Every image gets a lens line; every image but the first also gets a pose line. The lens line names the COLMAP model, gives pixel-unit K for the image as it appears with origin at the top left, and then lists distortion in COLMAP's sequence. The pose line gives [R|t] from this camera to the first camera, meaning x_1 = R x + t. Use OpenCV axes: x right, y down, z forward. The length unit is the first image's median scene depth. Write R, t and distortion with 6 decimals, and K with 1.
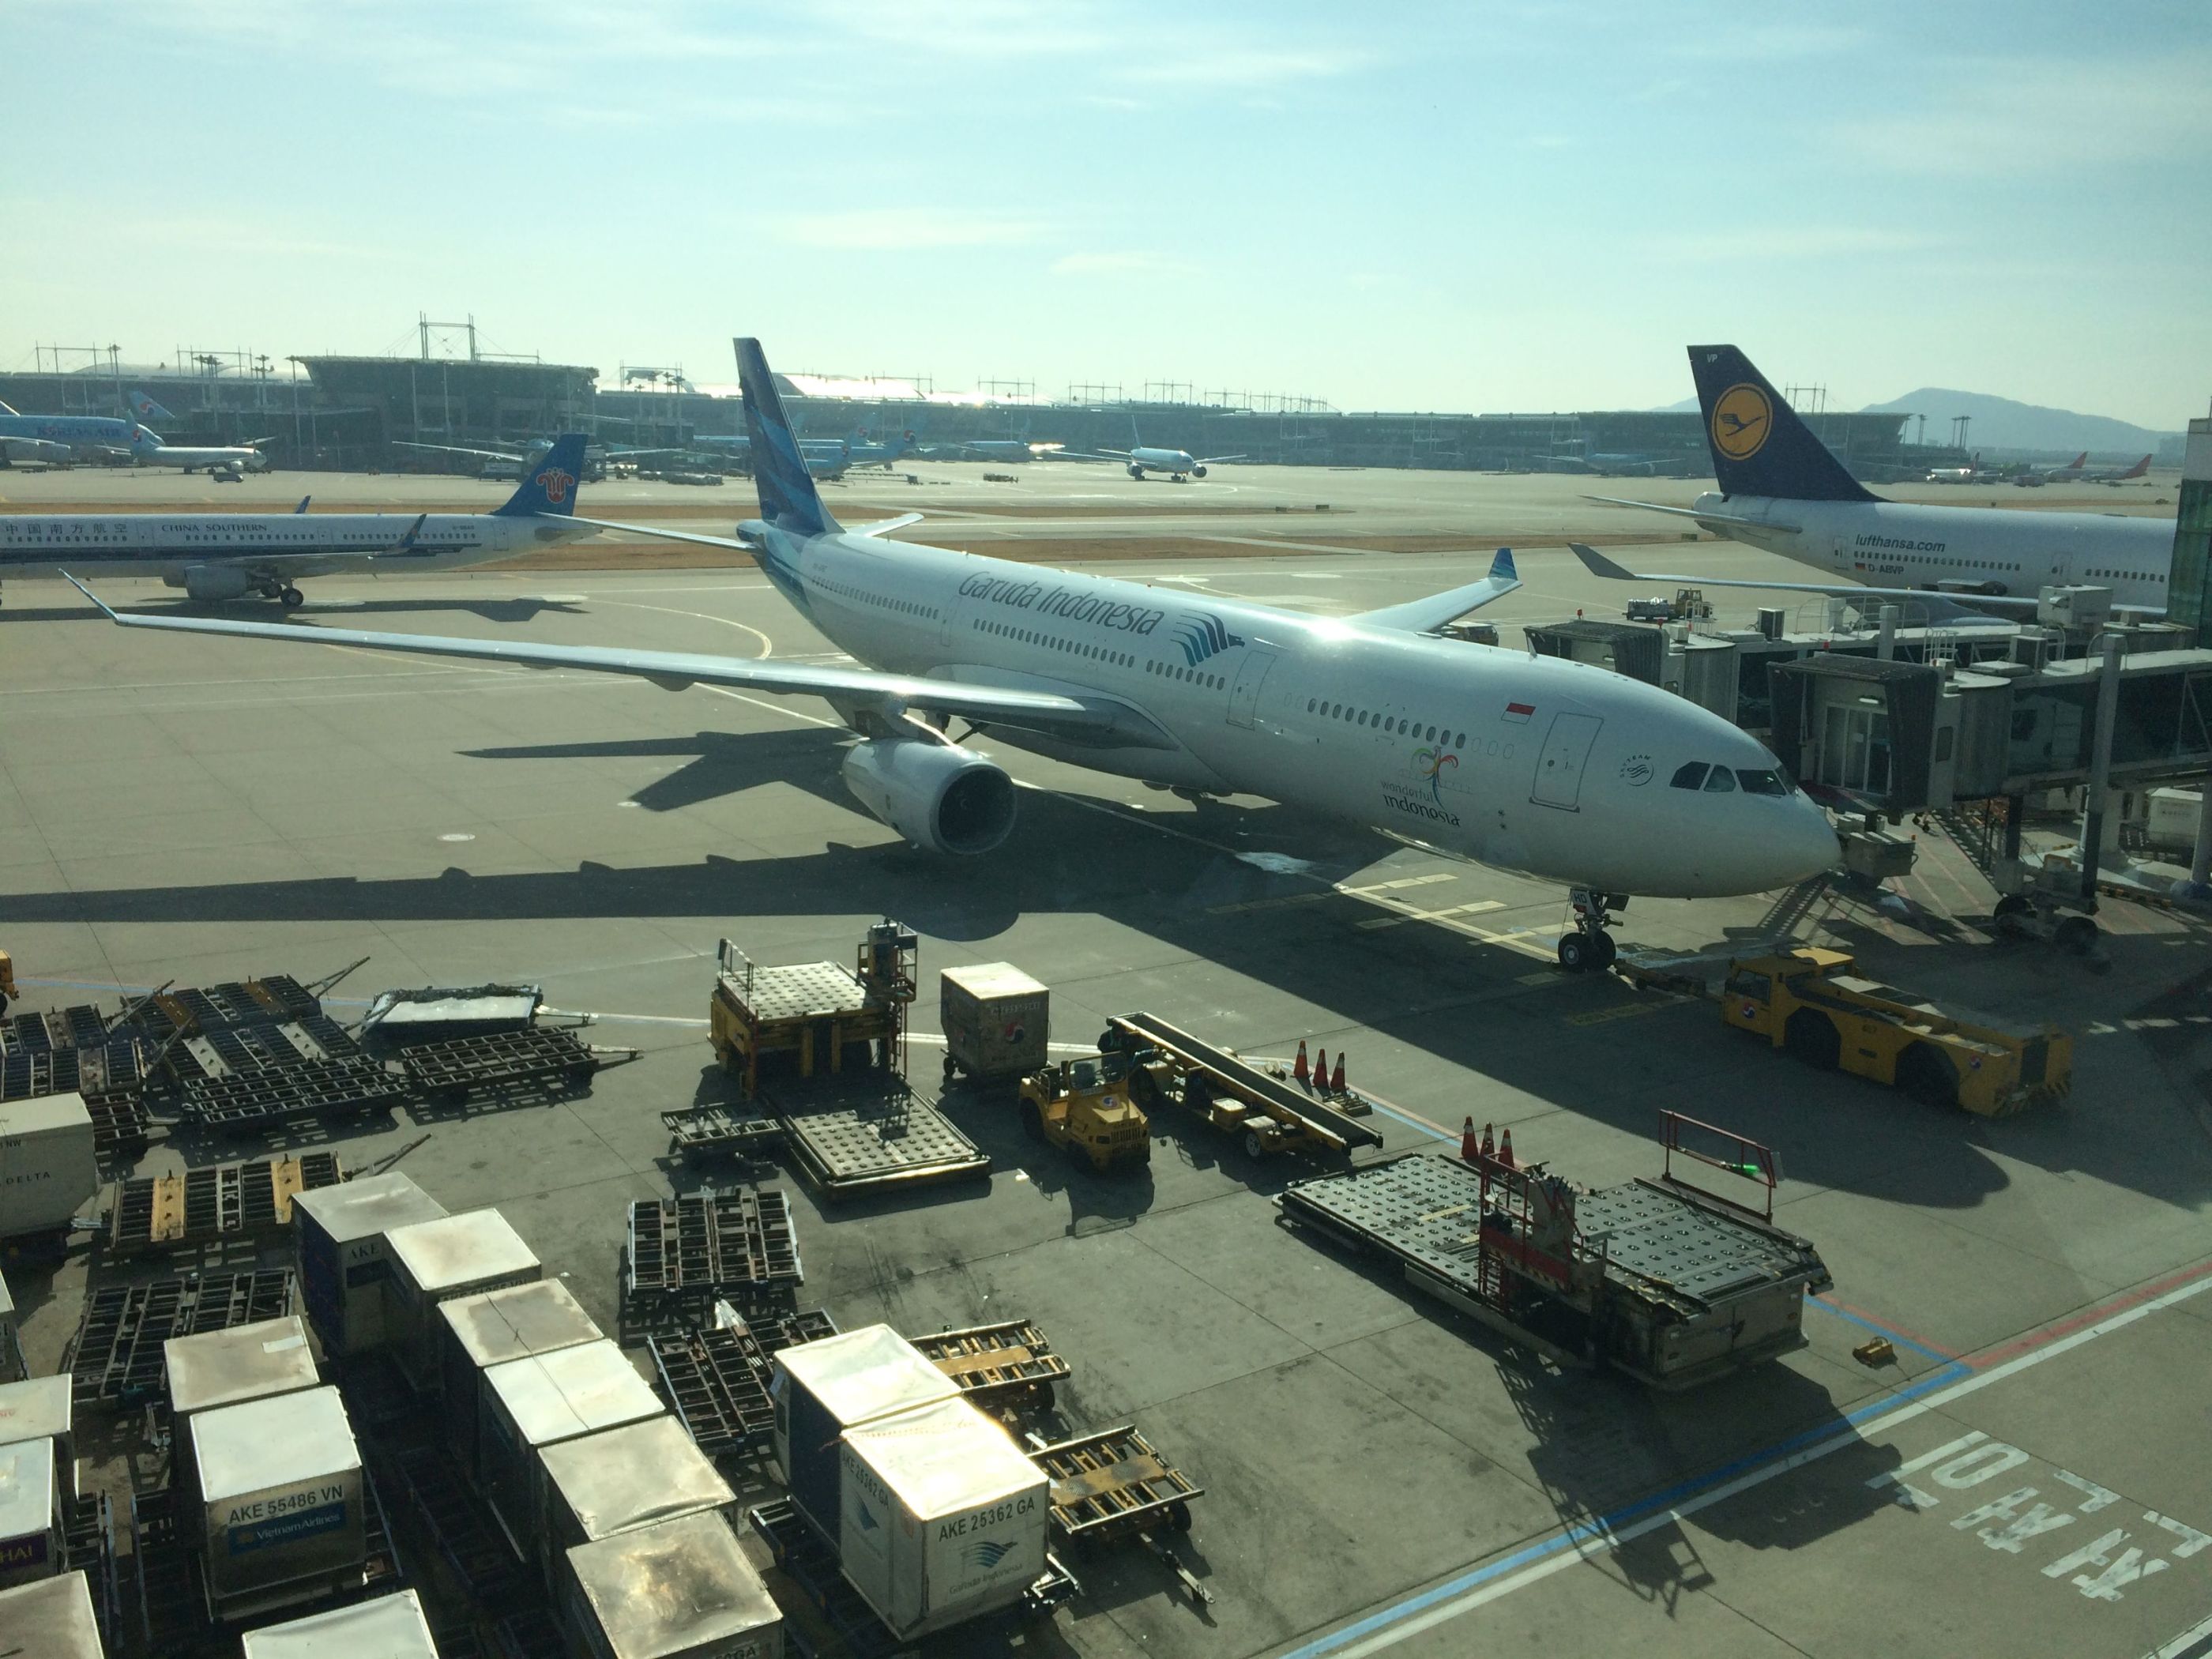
lens RADIAL K [[1896.2, 0, 1106.0], [0, 1896.2, 829.5], [0, 0, 1]] dist [0.095573, -0.133293]
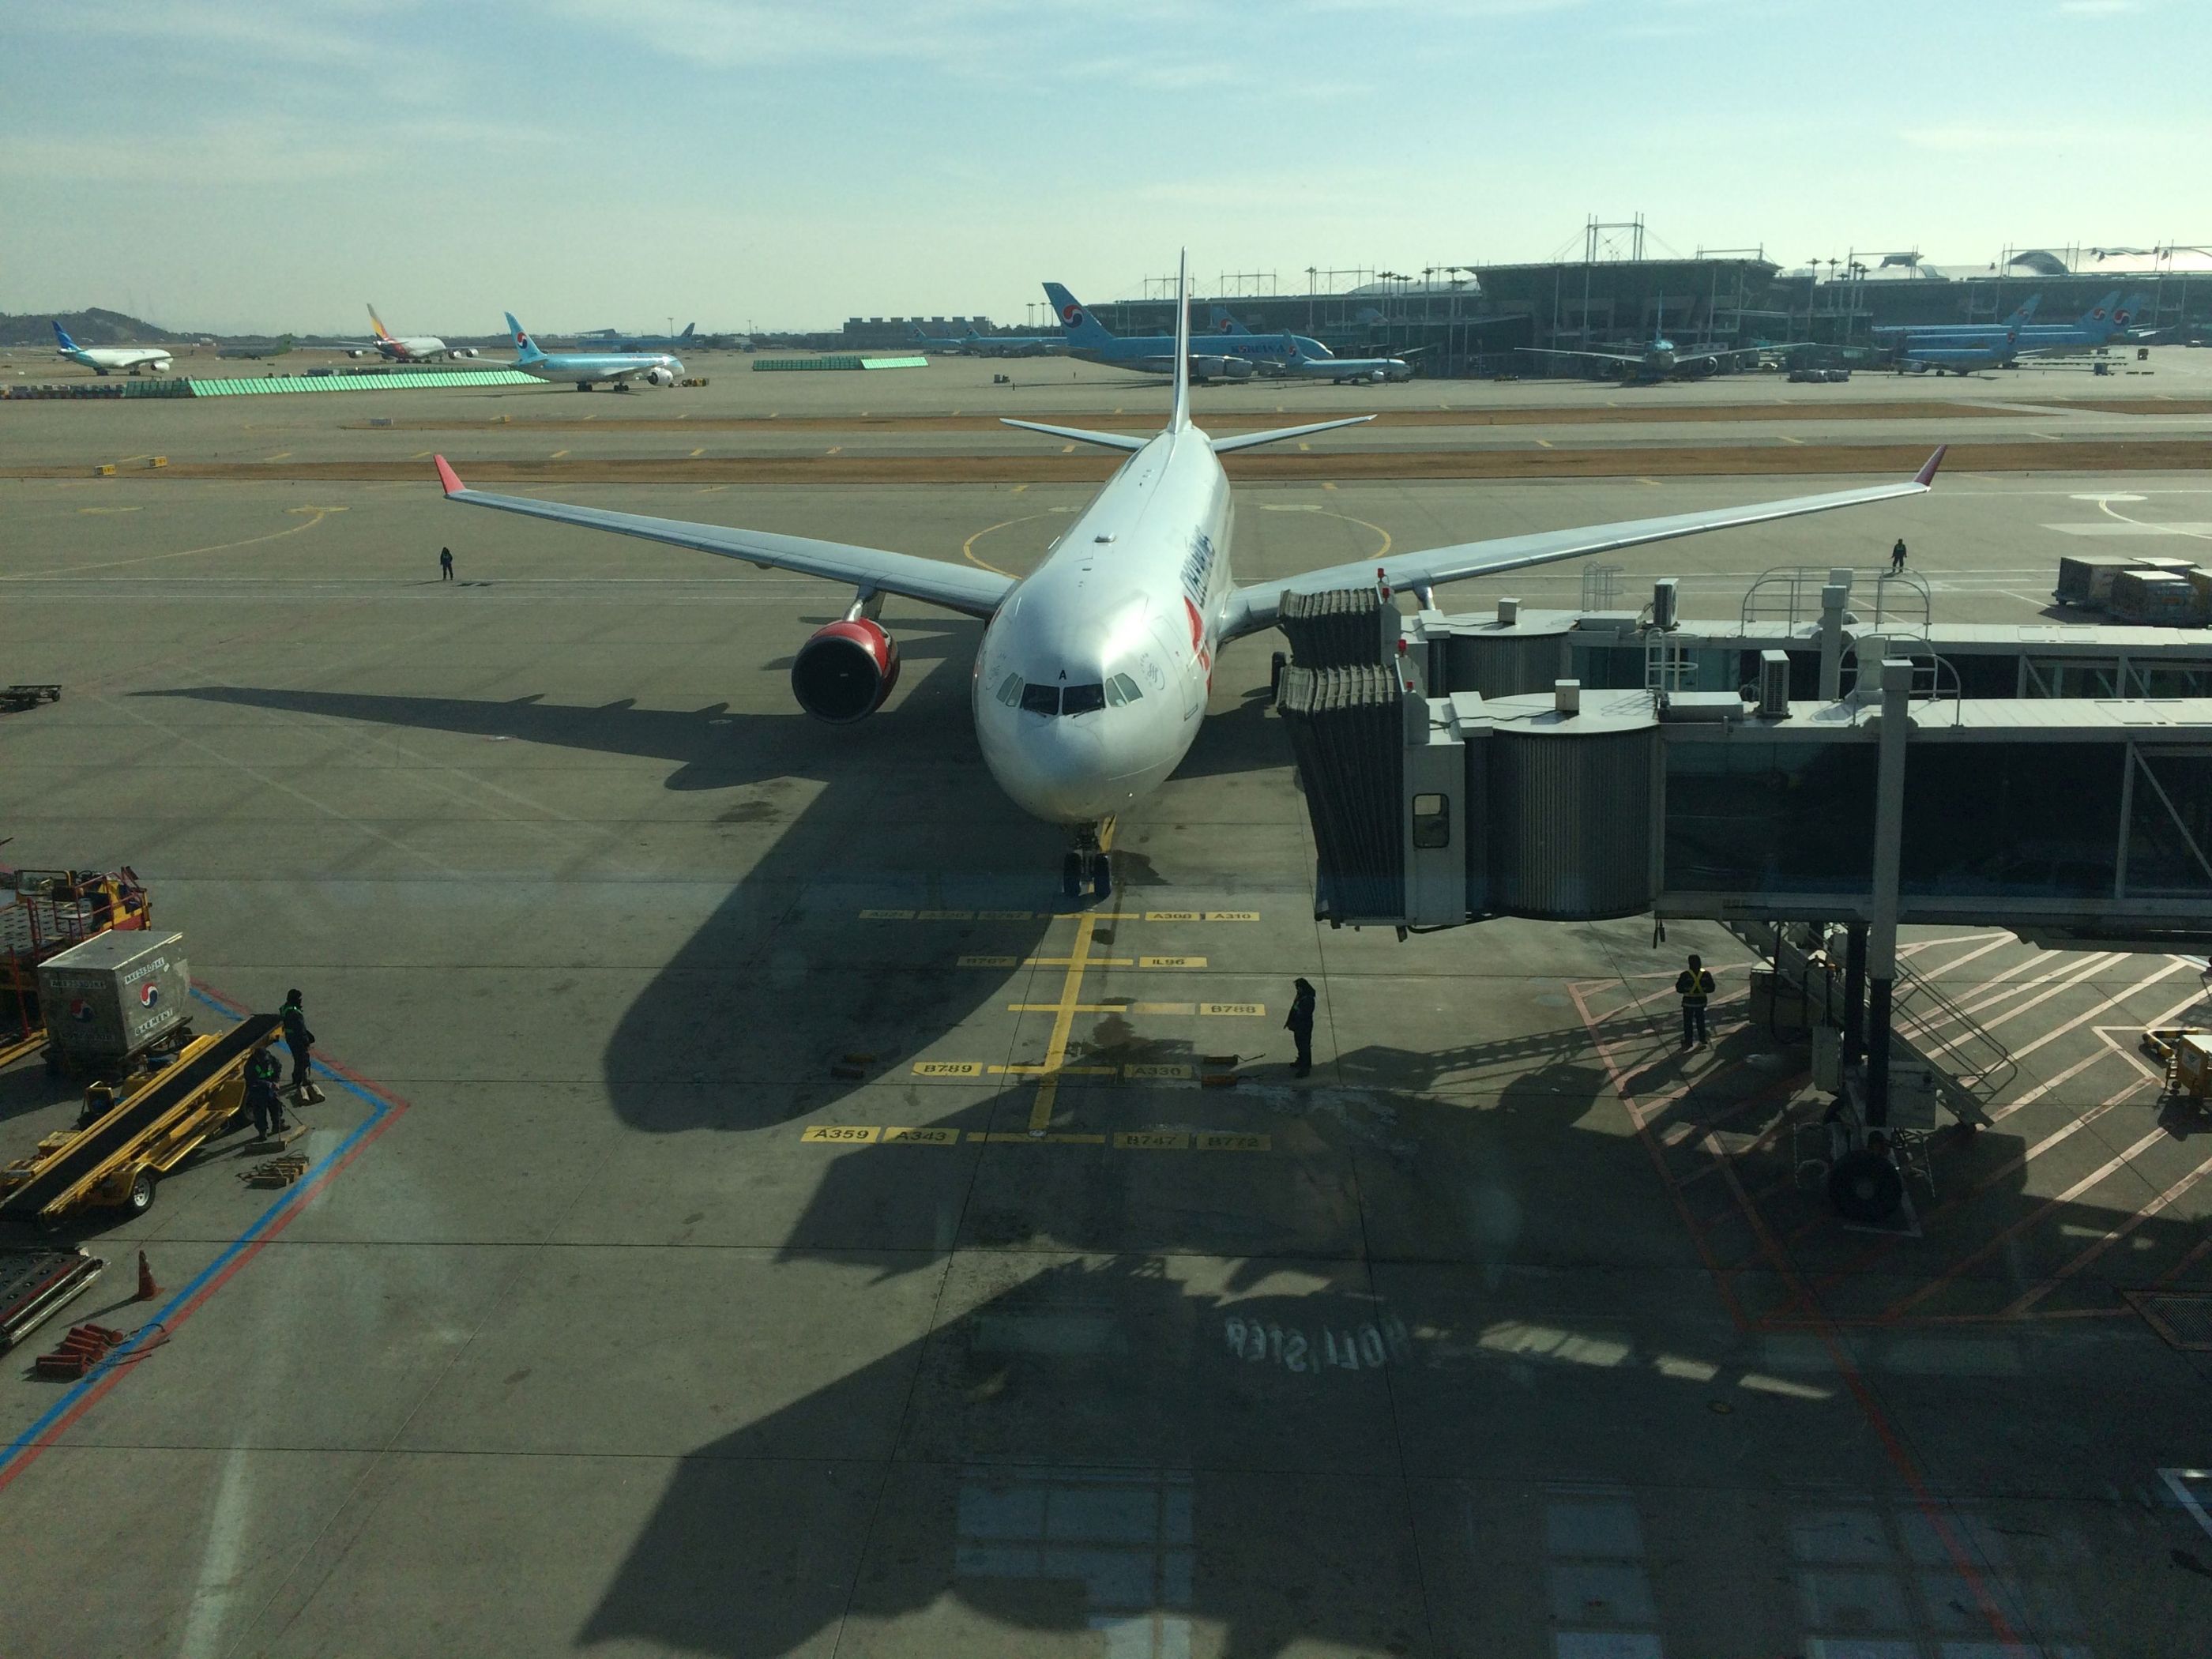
lens RADIAL K [[1896.2, 0, 1106.0], [0, 1896.2, 829.5], [0, 0, 1]] dist [0.095573, -0.133293]
pose [[0.785773, 0.126946, -0.605348, 0.154098], [-0.097016, 0.991893, 0.082075, -0.017446], [0.610859, -0.005764, 0.791718, 0.099840]]
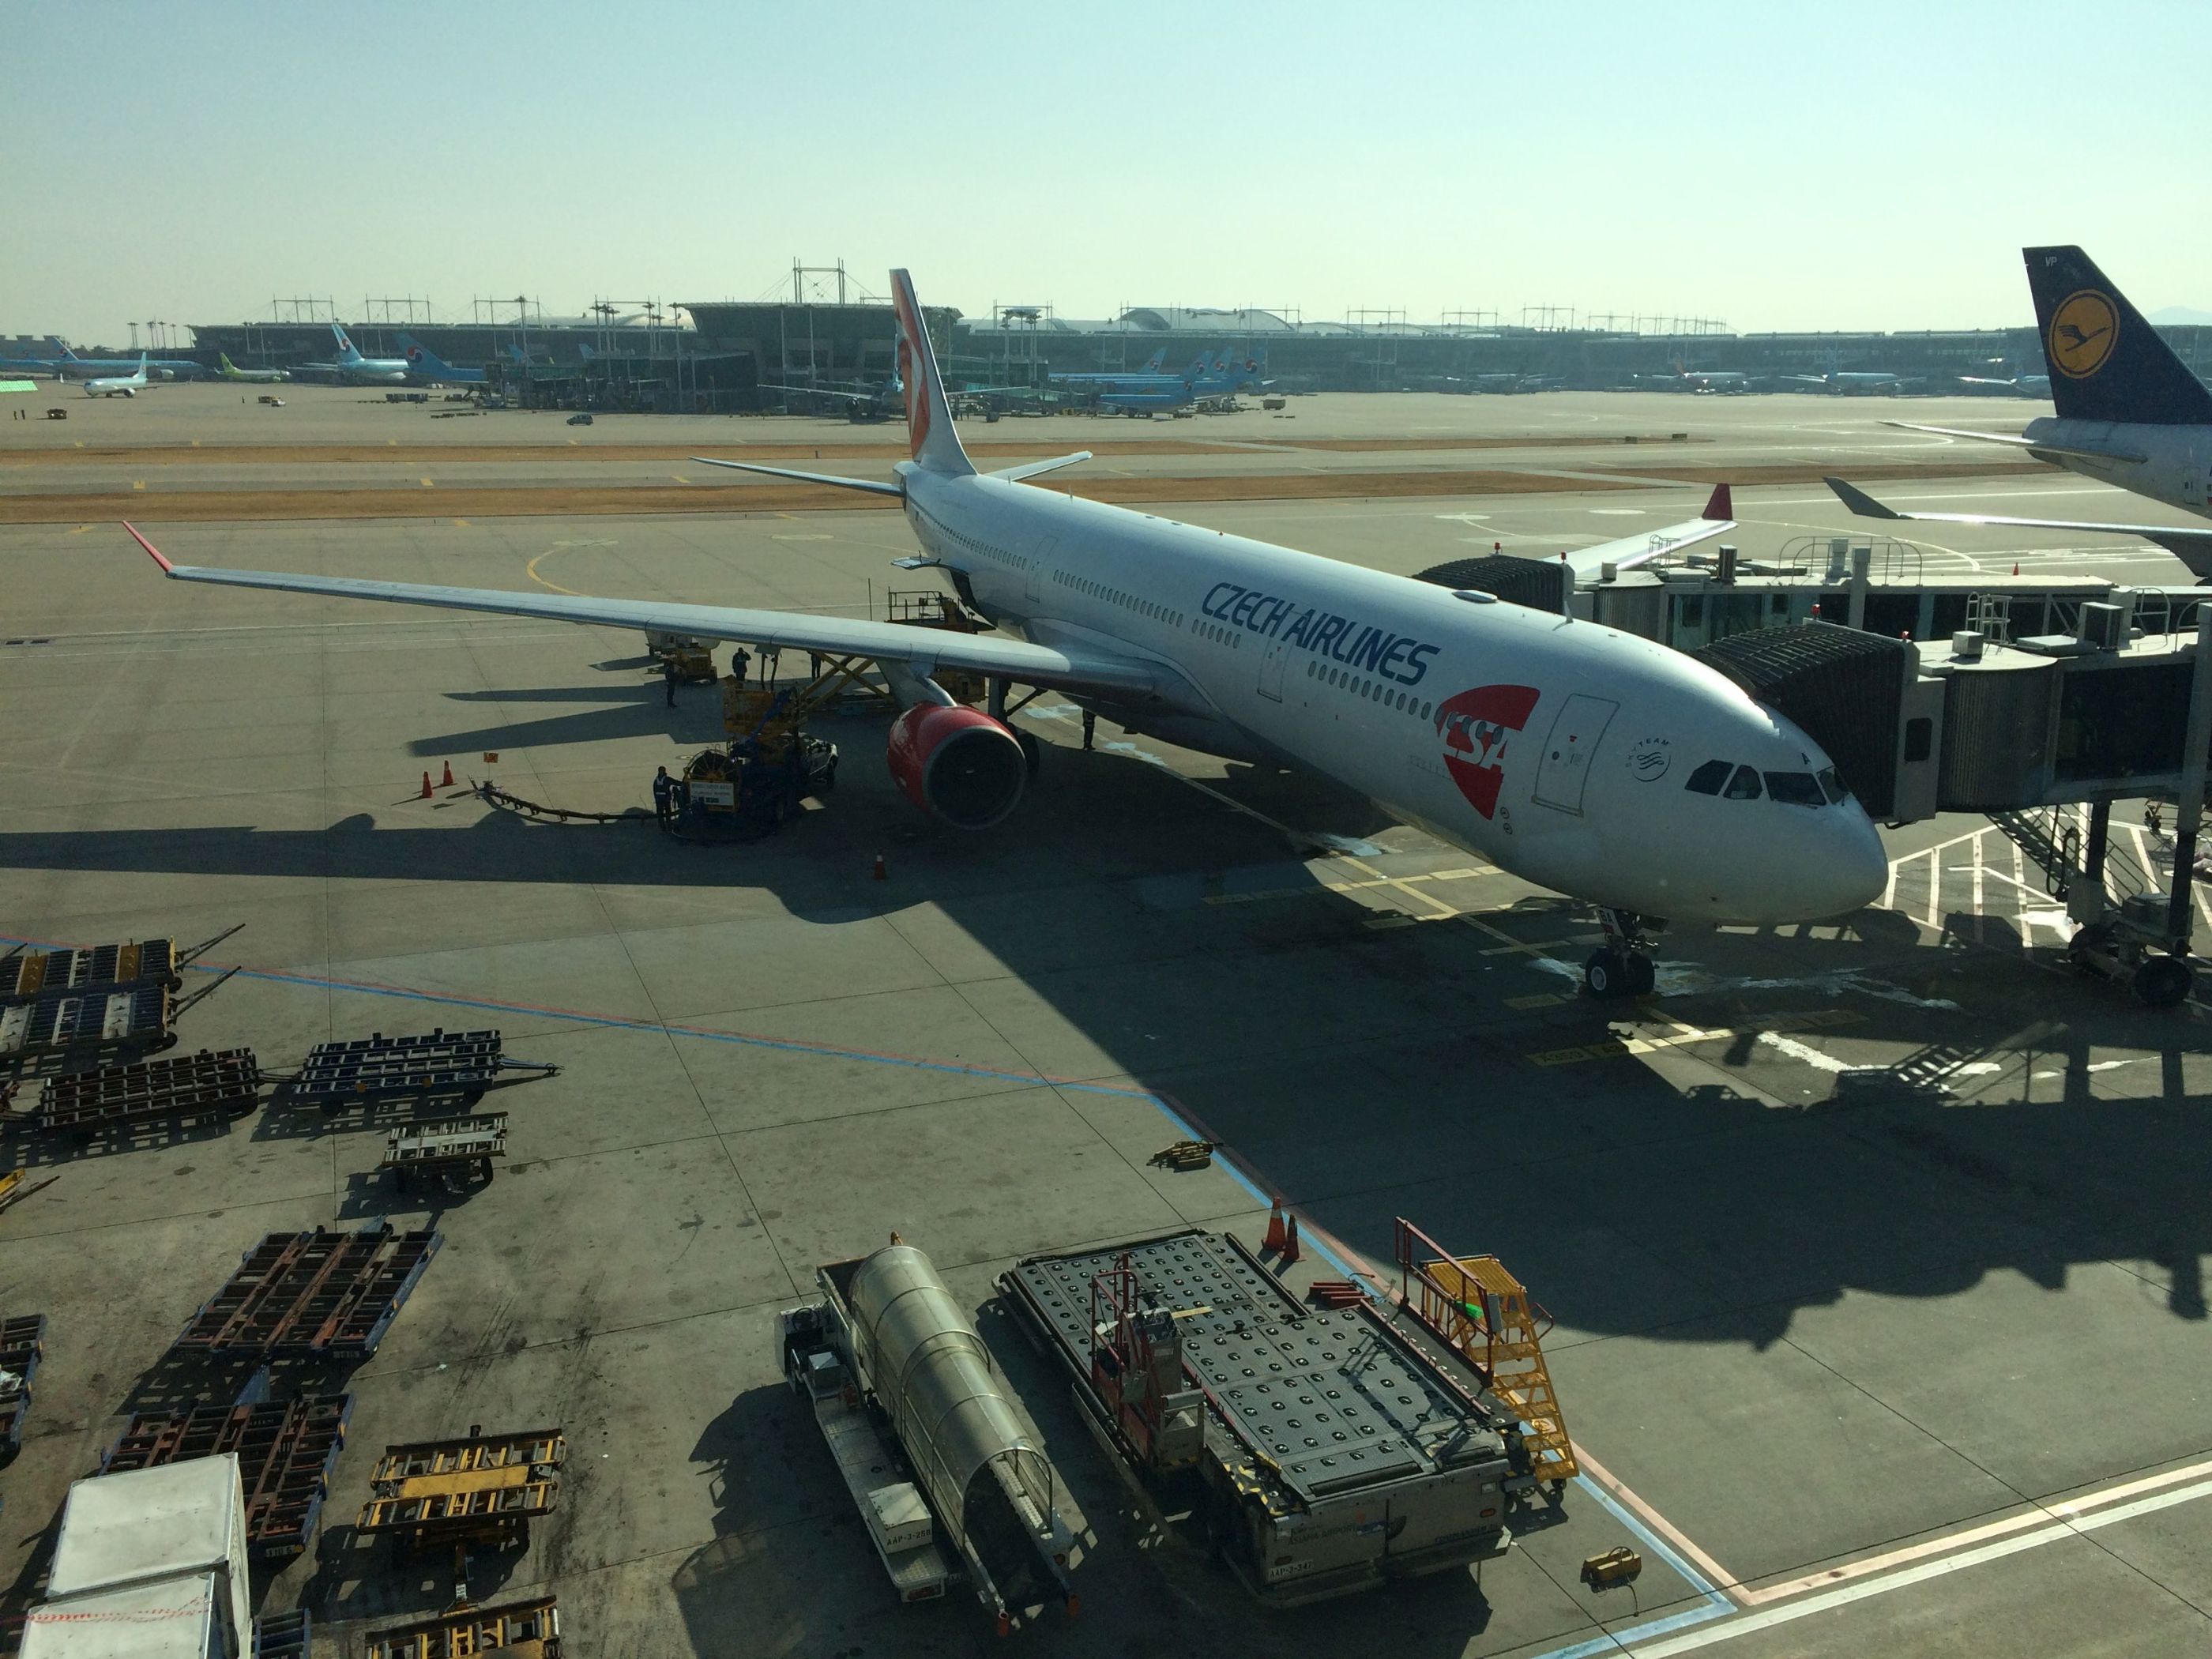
lens RADIAL K [[1896.2, 0, 1106.0], [0, 1896.2, 829.5], [0, 0, 1]] dist [0.095573, -0.133293]
pose [[0.979944, 0.031888, -0.196707, 0.035616], [-0.025377, 0.999046, 0.035538, -0.004003], [0.197652, -0.029833, 0.979818, 0.024070]]
